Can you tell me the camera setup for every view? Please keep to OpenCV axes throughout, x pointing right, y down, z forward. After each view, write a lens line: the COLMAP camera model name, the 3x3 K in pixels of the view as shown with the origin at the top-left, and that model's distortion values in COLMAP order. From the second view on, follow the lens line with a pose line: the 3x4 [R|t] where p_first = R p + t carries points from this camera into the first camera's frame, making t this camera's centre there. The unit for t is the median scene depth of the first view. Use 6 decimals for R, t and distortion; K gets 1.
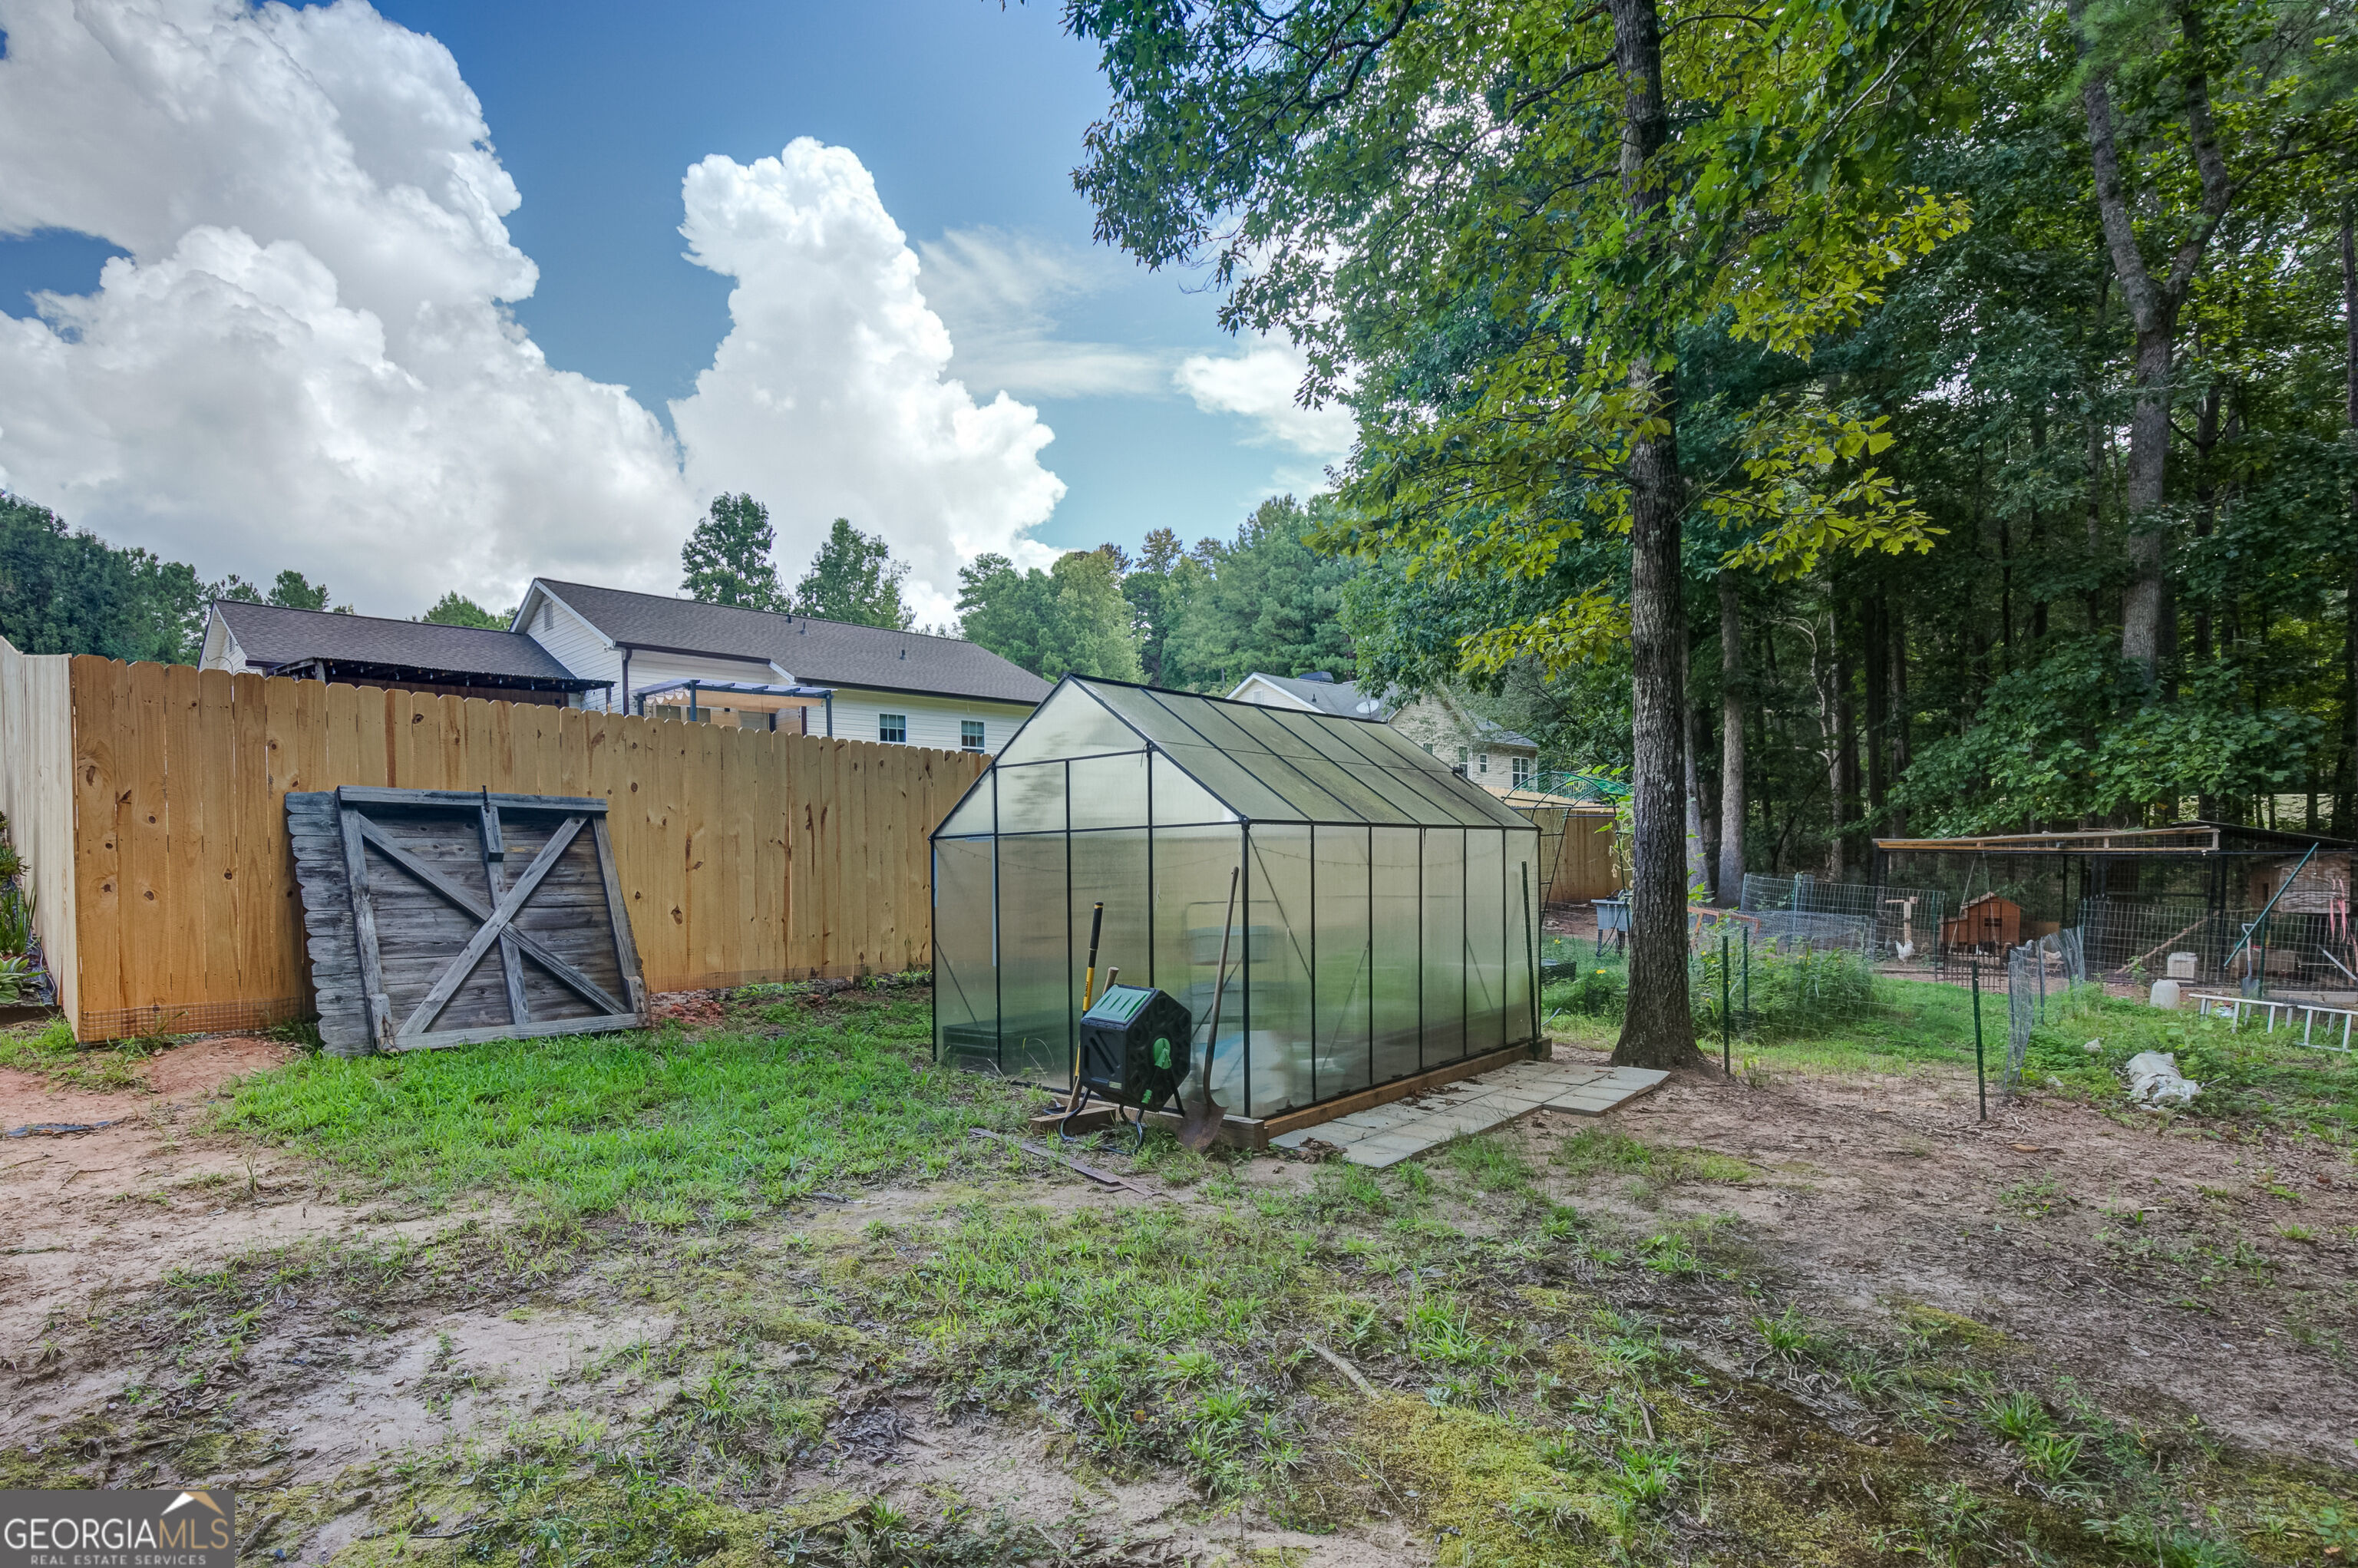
lens RADIAL K [[1139.2, 0, 1061.8], [0, 1139.2, 892.7], [0, 0, 1]] dist [0.015416, -0.003578]
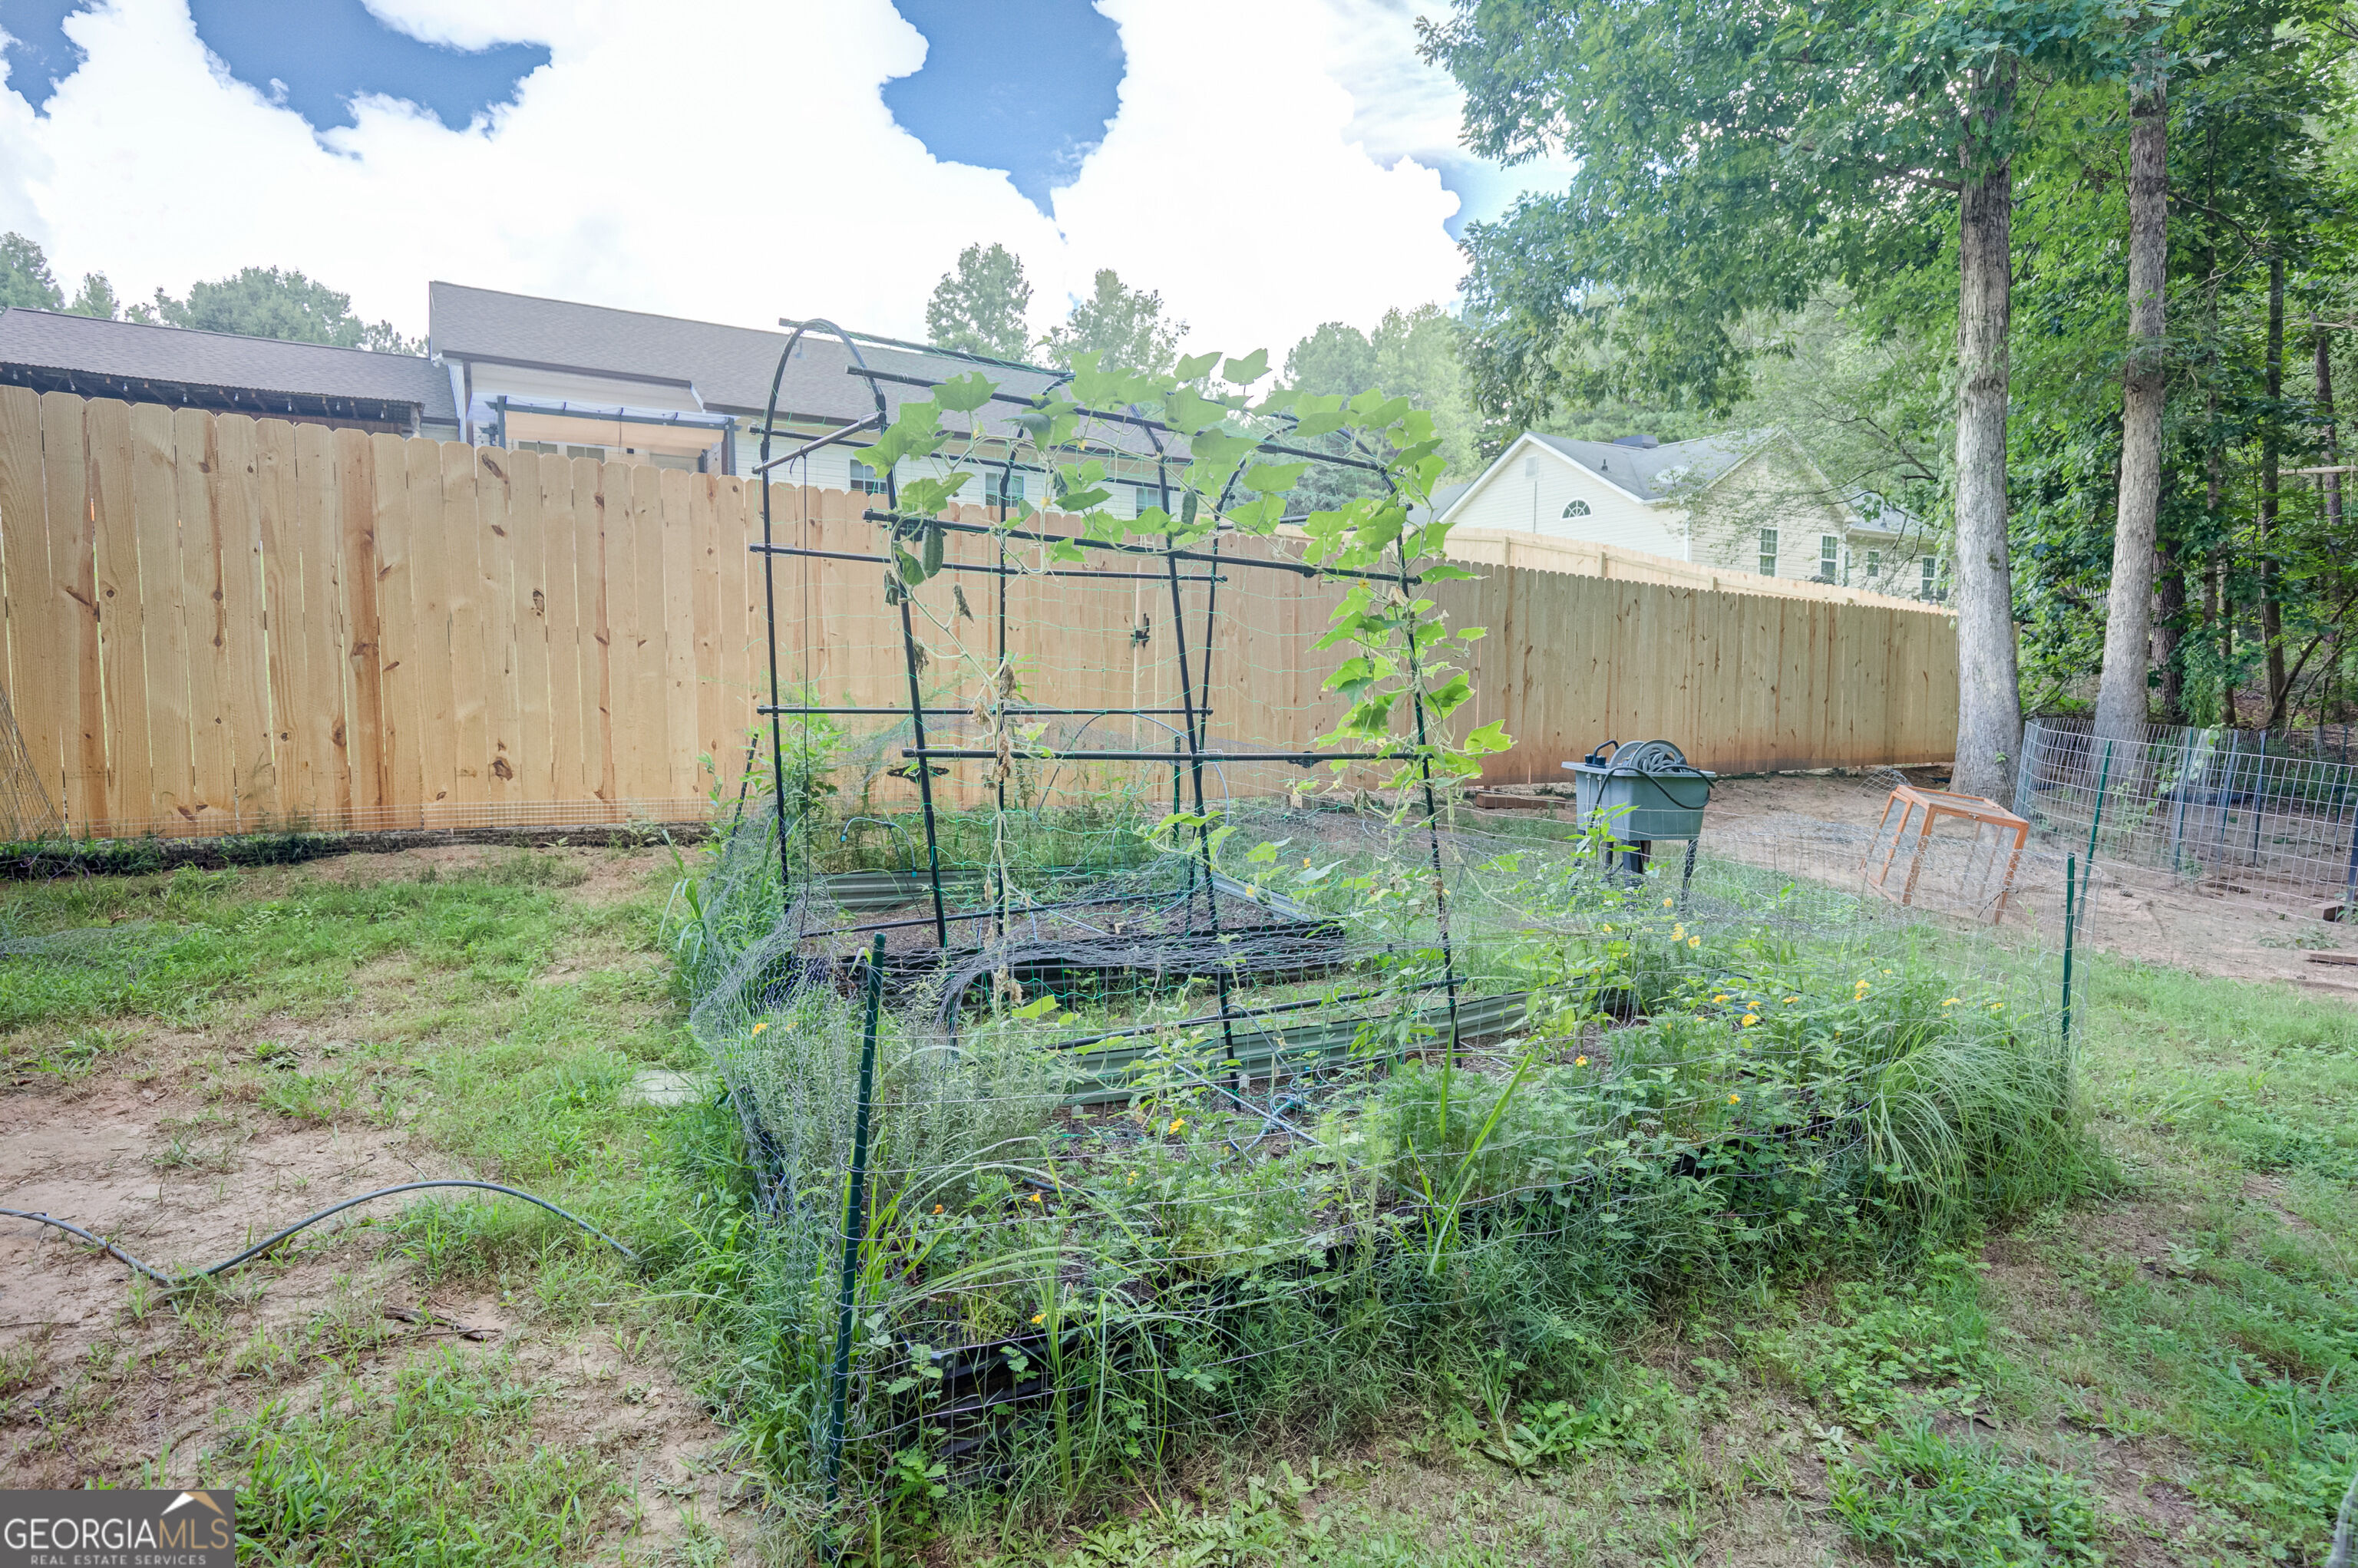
lens RADIAL K [[1262.7, 0, 1181.0], [0, 1262.7, 780.2], [0, 0, 1]] dist [-0.012339, 0.004998]
pose [[0.977468, 0.046808, -0.205827, 0.360065], [-0.036751, 0.997949, 0.052416, -0.006146], [0.207858, -0.043670, 0.977184, 0.425888]]
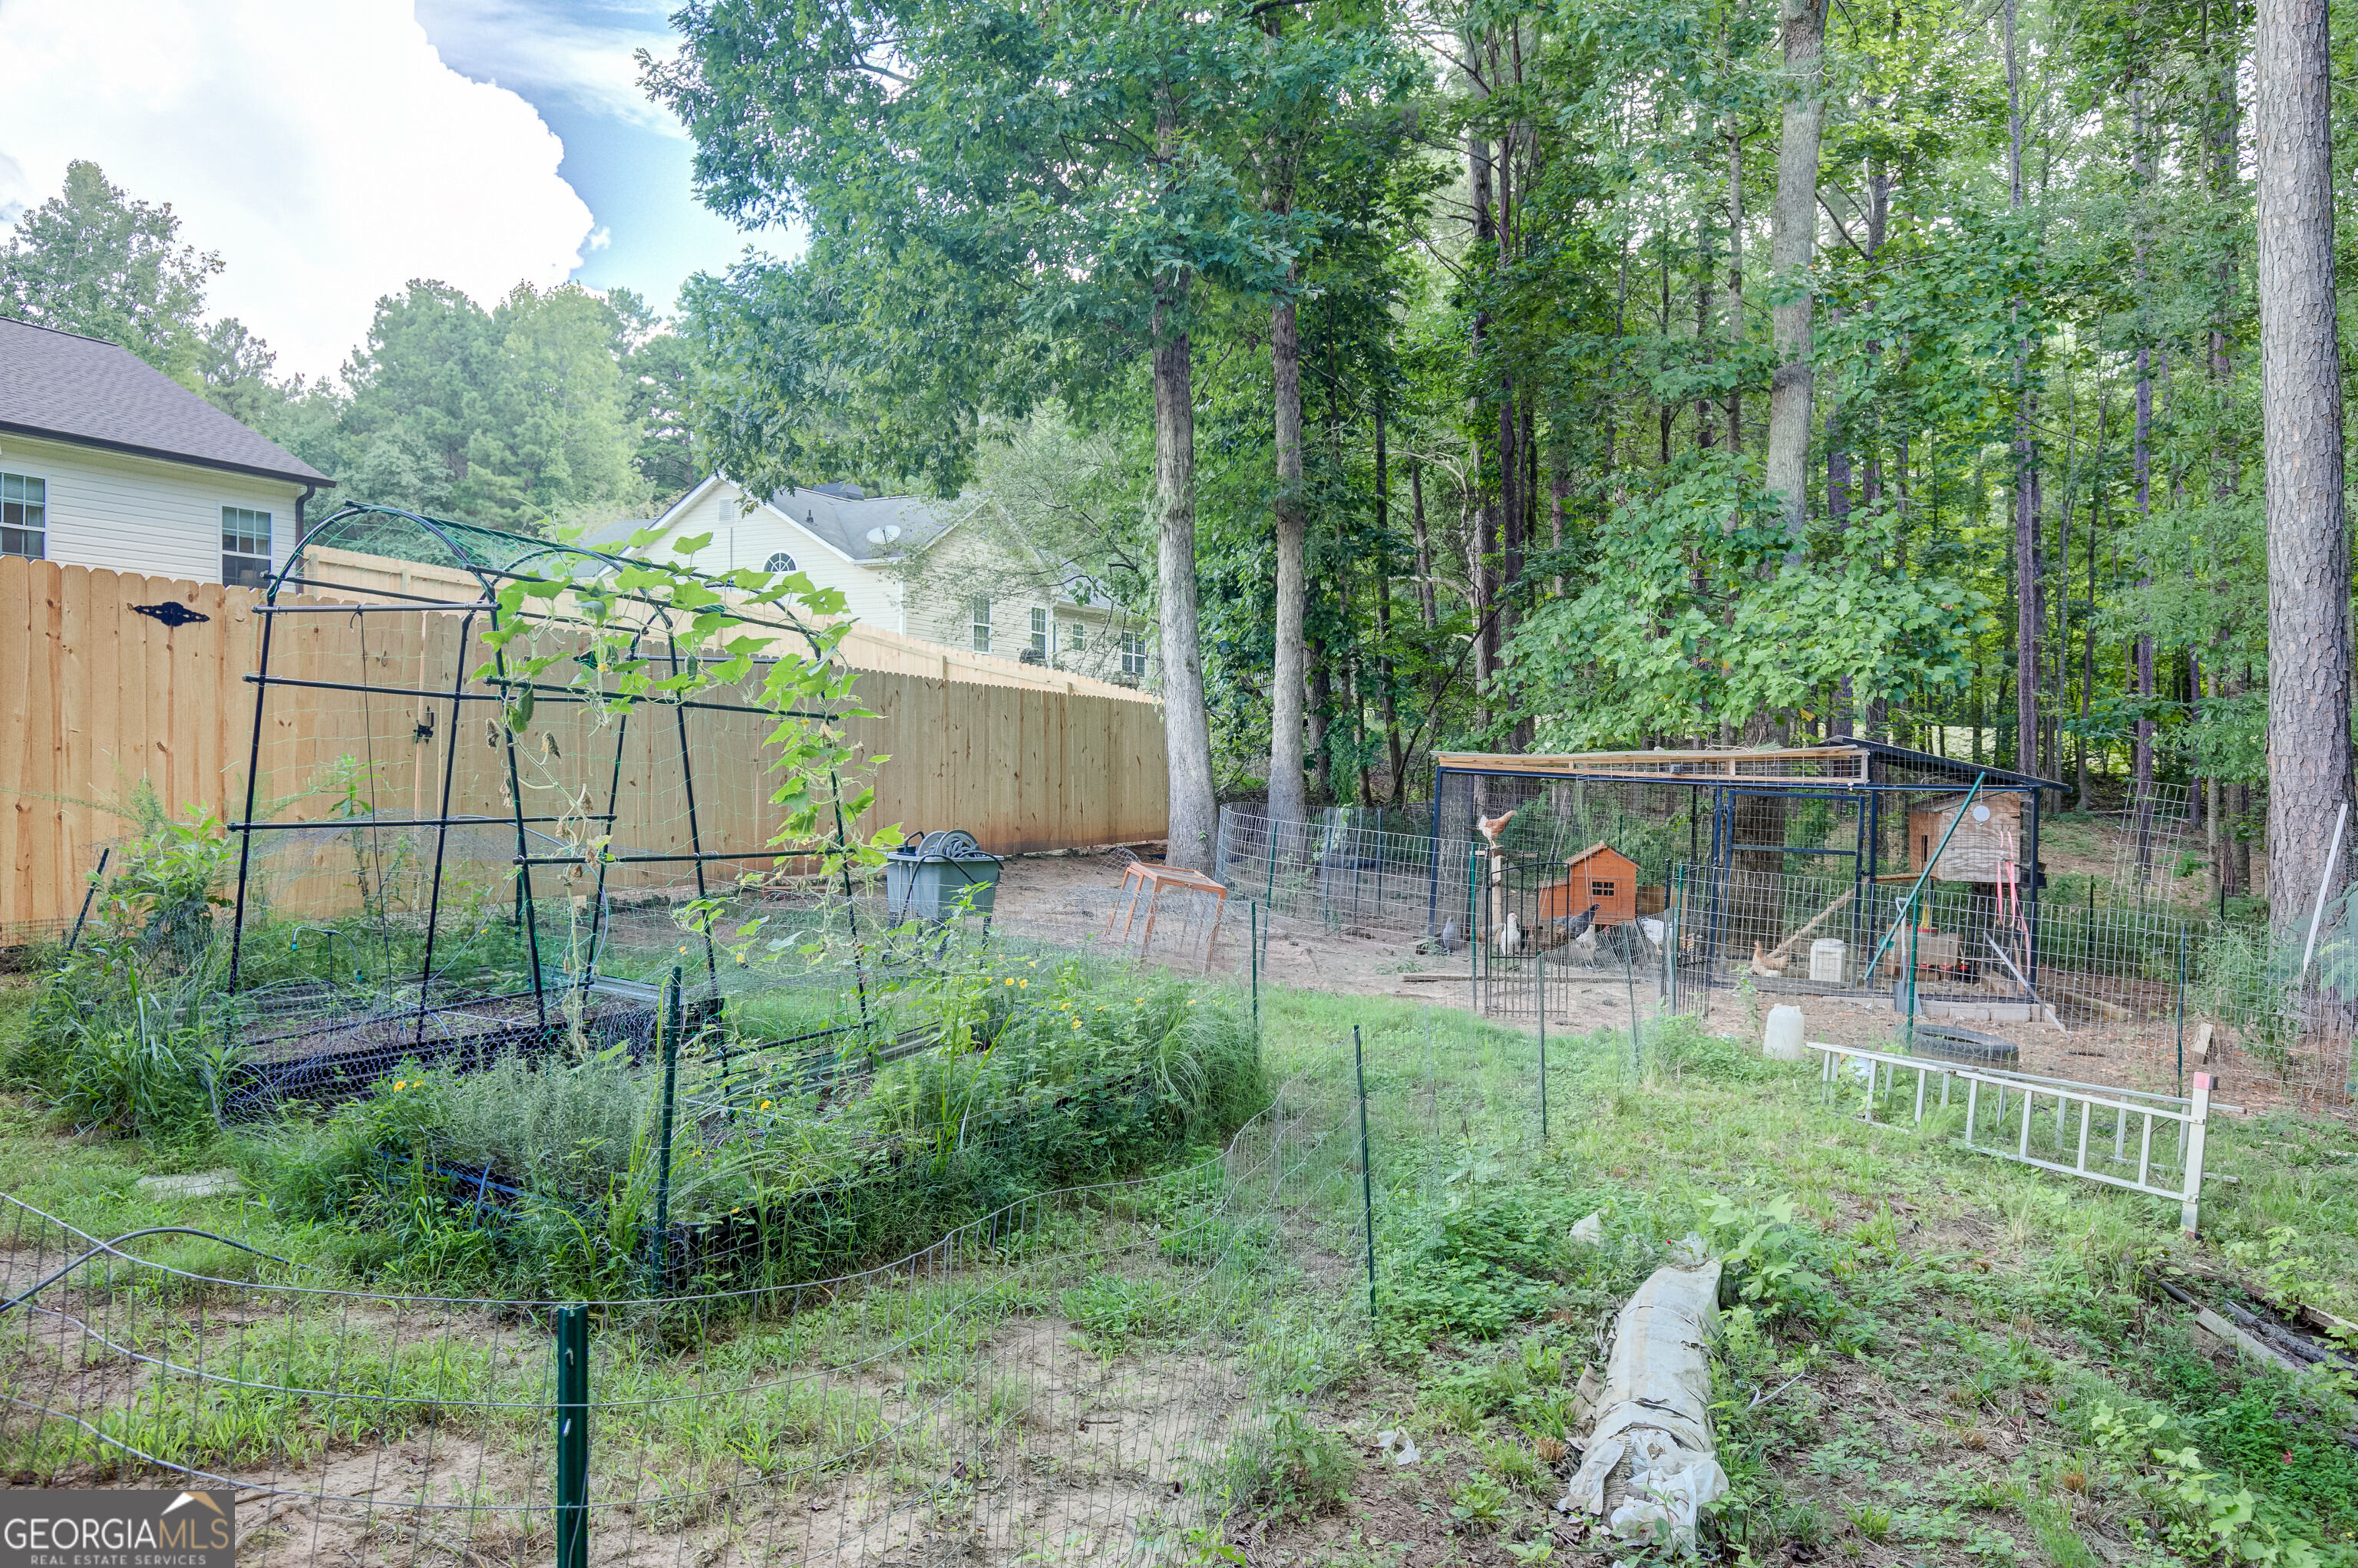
lens RADIAL K [[1579.1, 0, 1168.1], [0, 1579.1, 770.0], [0, 0, 1]] dist [0.000632, -0.001793]
pose [[0.938196, 0.028058, 0.344965, 0.295173], [-0.018977, 0.999379, -0.029674, -0.009821], [-0.345583, 0.021294, 0.938146, 0.272976]]
